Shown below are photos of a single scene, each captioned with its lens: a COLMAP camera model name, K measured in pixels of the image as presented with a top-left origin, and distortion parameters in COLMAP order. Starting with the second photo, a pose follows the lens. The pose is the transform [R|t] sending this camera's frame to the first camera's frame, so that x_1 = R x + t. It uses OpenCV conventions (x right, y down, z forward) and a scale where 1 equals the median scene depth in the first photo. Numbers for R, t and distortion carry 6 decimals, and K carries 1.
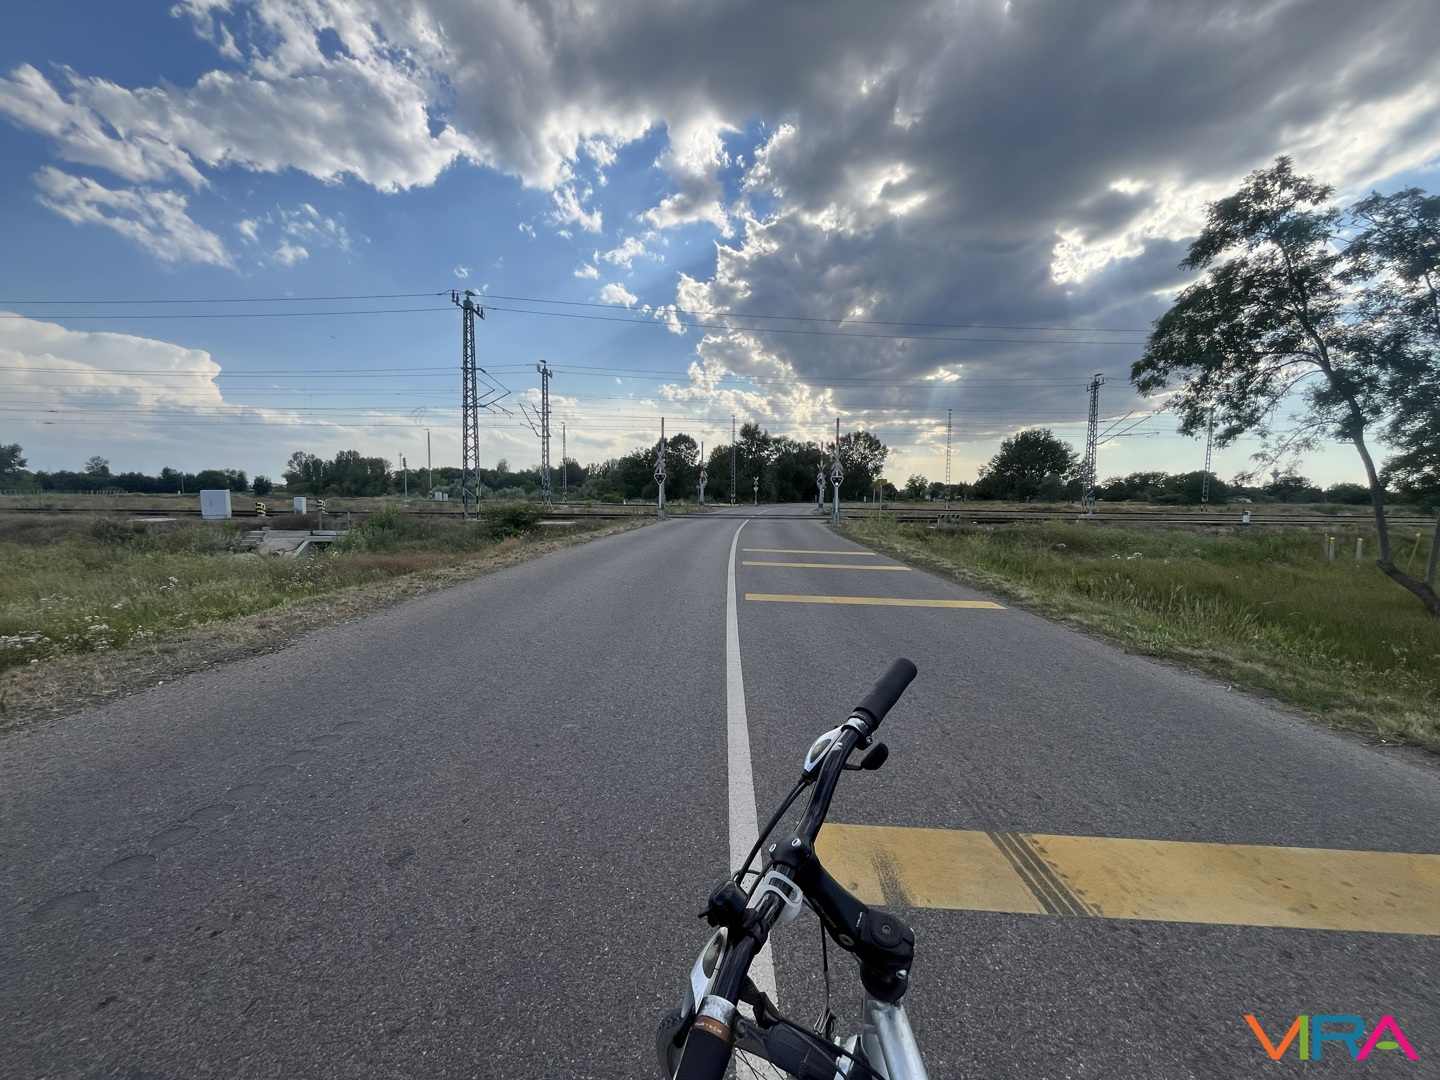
lens RADIAL K [[599.7, 0, 720.0], [0, 599.7, 540.0], [0, 0, 1]] dist [0.001421, 0.000060]
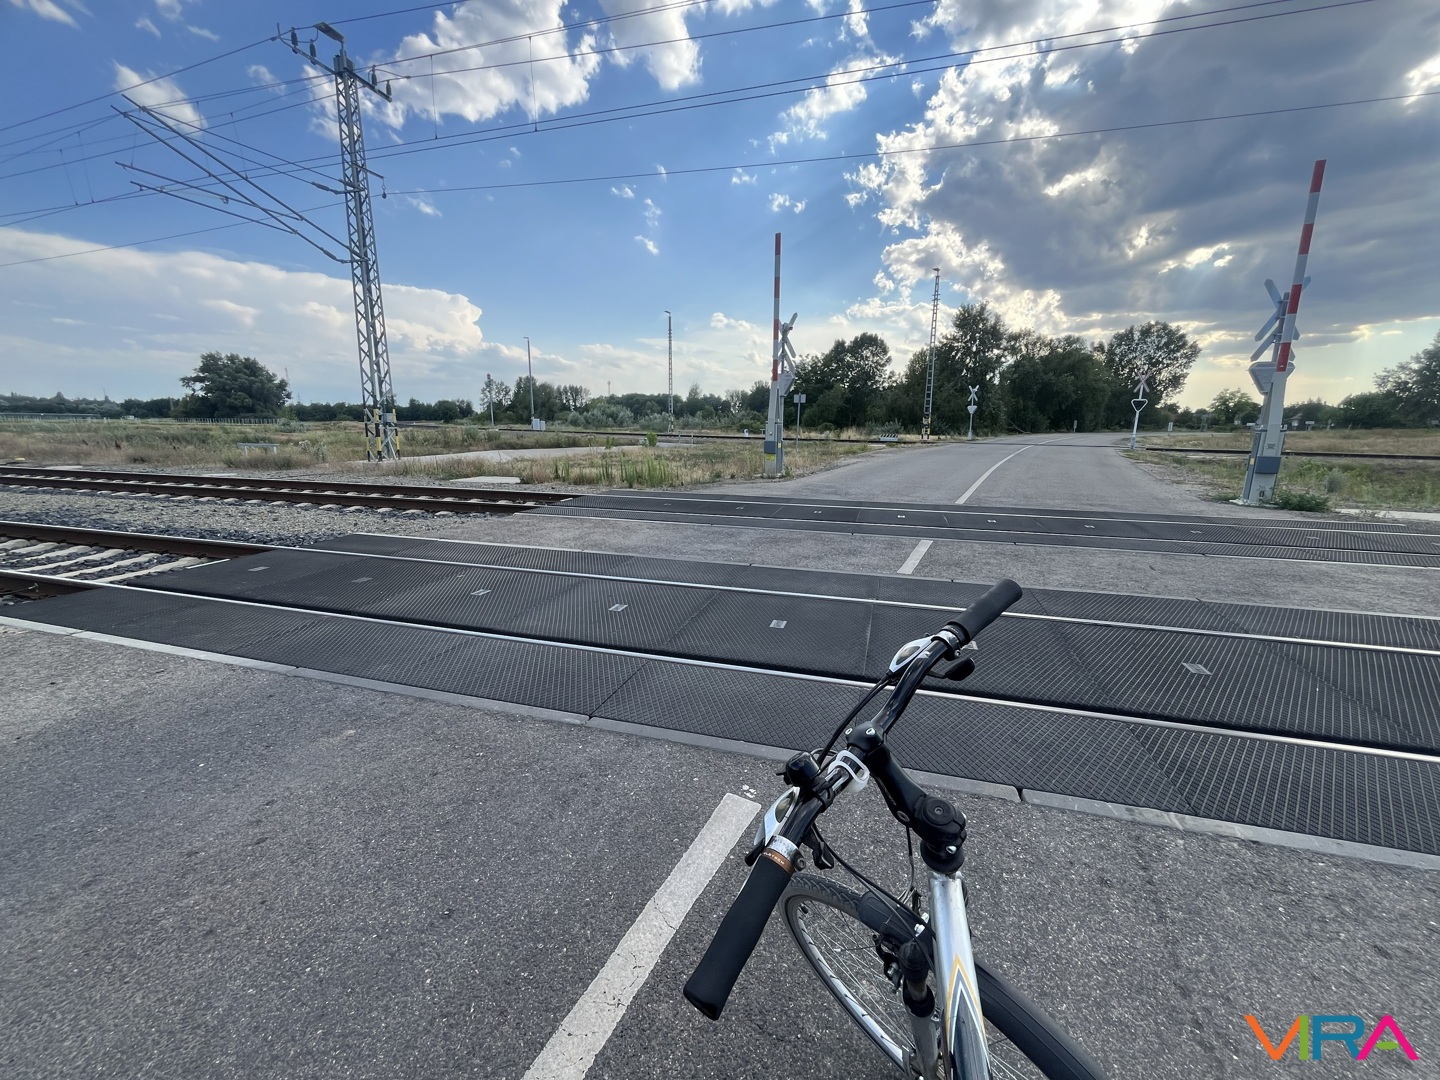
lens RADIAL K [[580.5, 0, 720.0], [0, 580.5, 540.0], [0, 0, 1]] dist [-0.001591, -0.000379]
pose [[0.940257, 0.064743, -0.334254, 0.063607], [-0.022222, 0.991330, 0.129503, -0.066143], [0.339741, -0.114338, 0.933543, 0.913530]]
